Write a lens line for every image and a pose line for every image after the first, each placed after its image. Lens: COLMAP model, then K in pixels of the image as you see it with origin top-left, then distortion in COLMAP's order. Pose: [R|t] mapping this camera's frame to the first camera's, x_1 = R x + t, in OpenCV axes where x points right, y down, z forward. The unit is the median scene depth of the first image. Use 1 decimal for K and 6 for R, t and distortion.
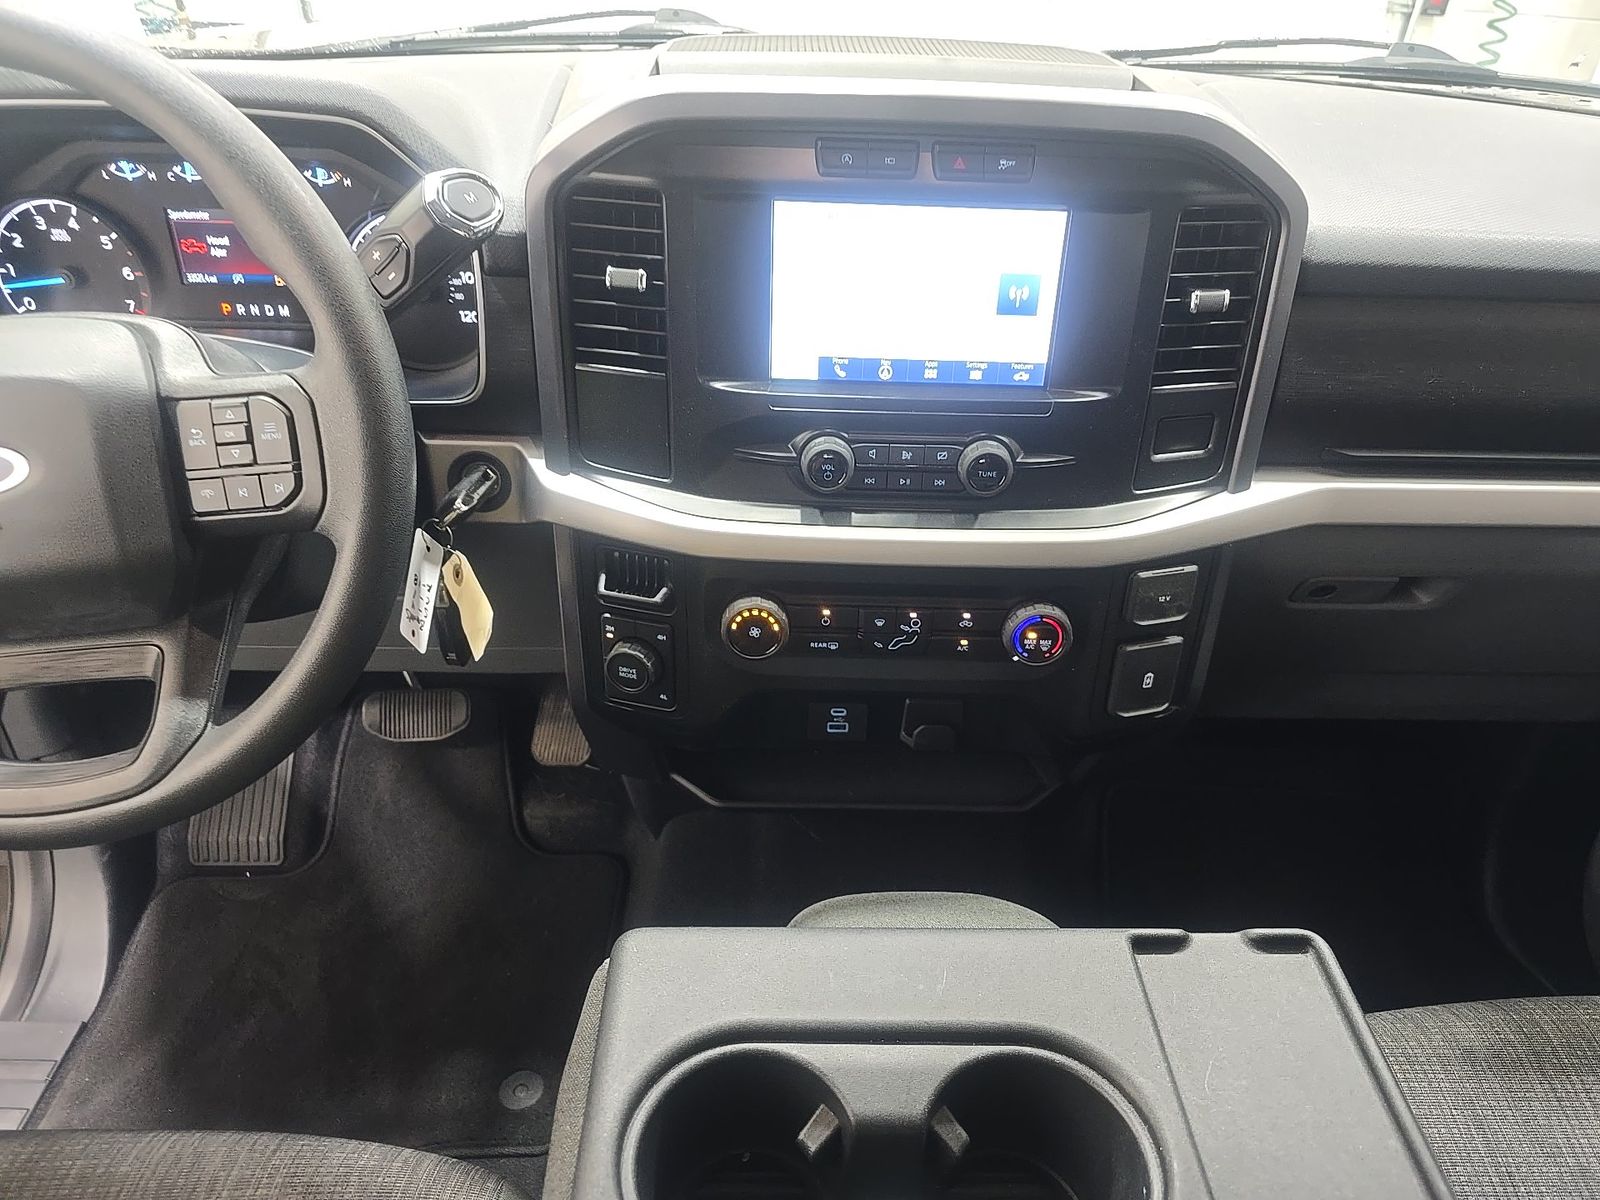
lens RADIAL K [[1038.2, 0, 800.0], [0, 1038.2, 600.0], [0, 0, 1]] dist [-0.032683, -0.000332]
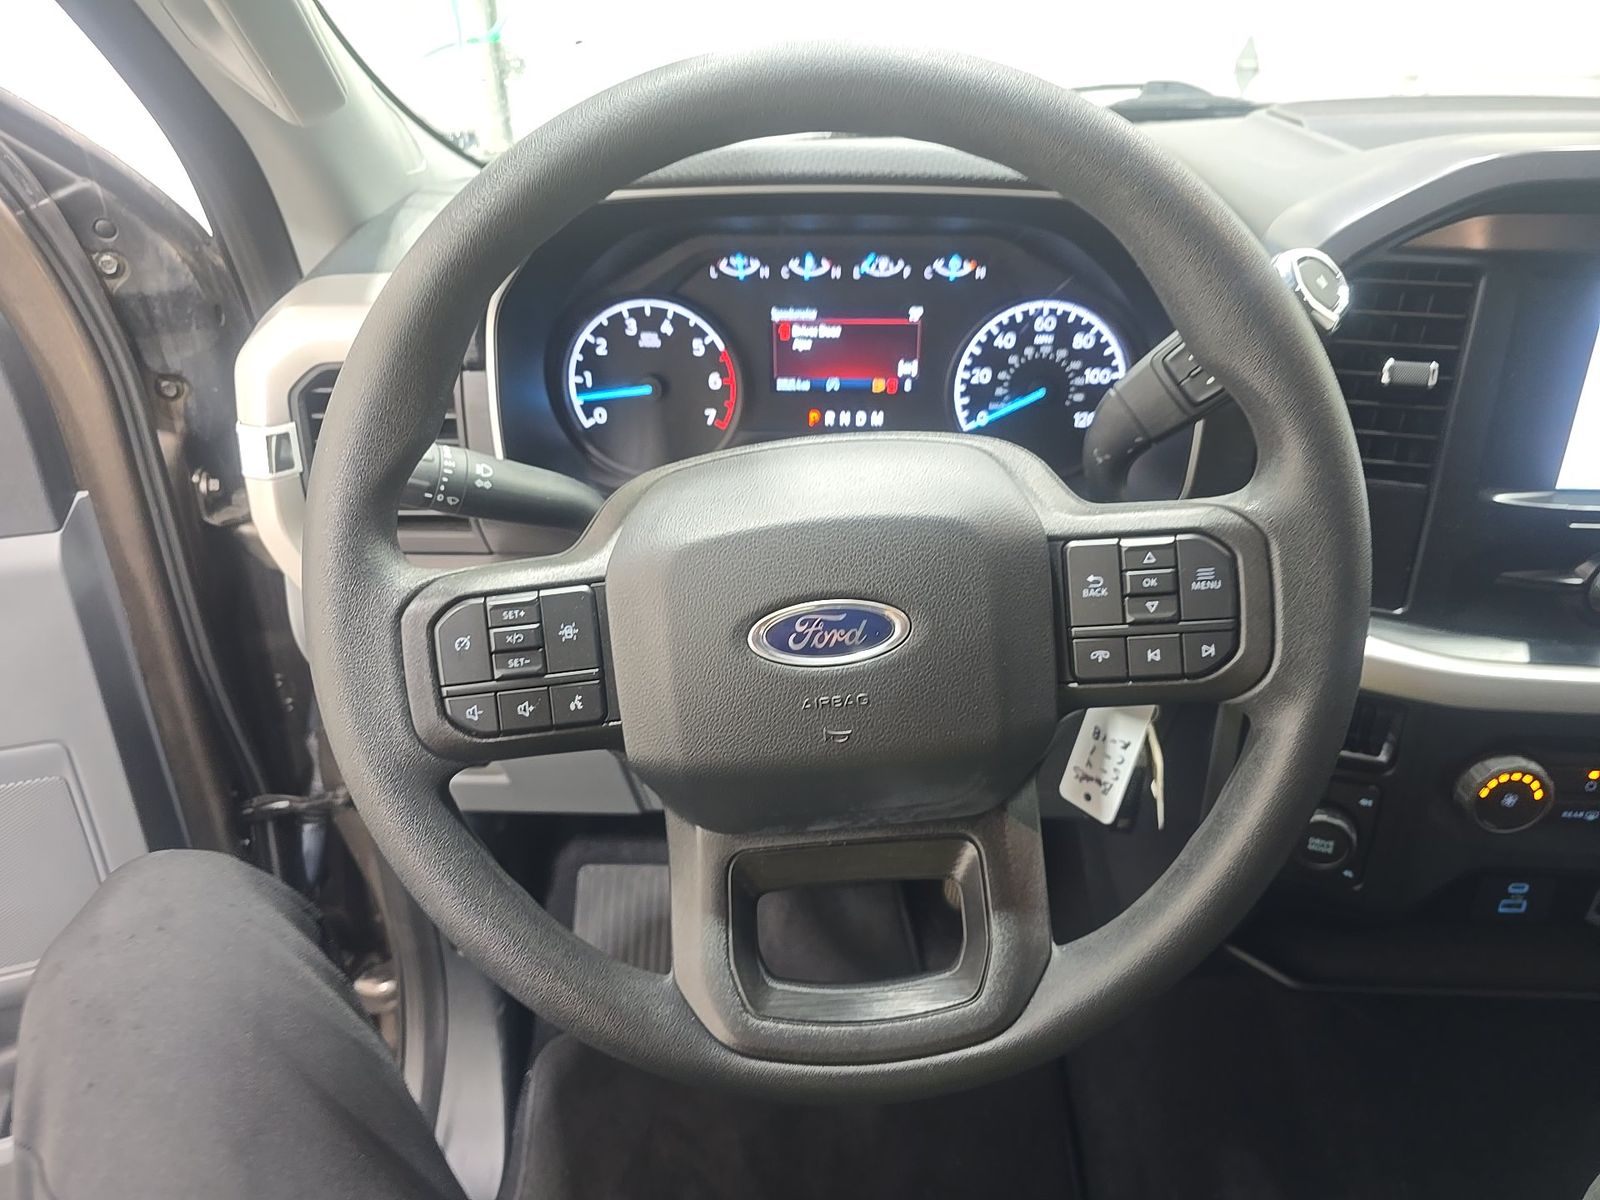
lens RADIAL K [[1062.3, 0, 800.0], [0, 1062.3, 600.0], [0, 0, 1]] dist [0.041808, -0.053428]
pose [[0.992630, -0.007221, -0.120965, -0.487240], [-0.002733, 0.996635, -0.081919, -0.053915], [0.121150, 0.081646, 0.989271, 0.103735]]
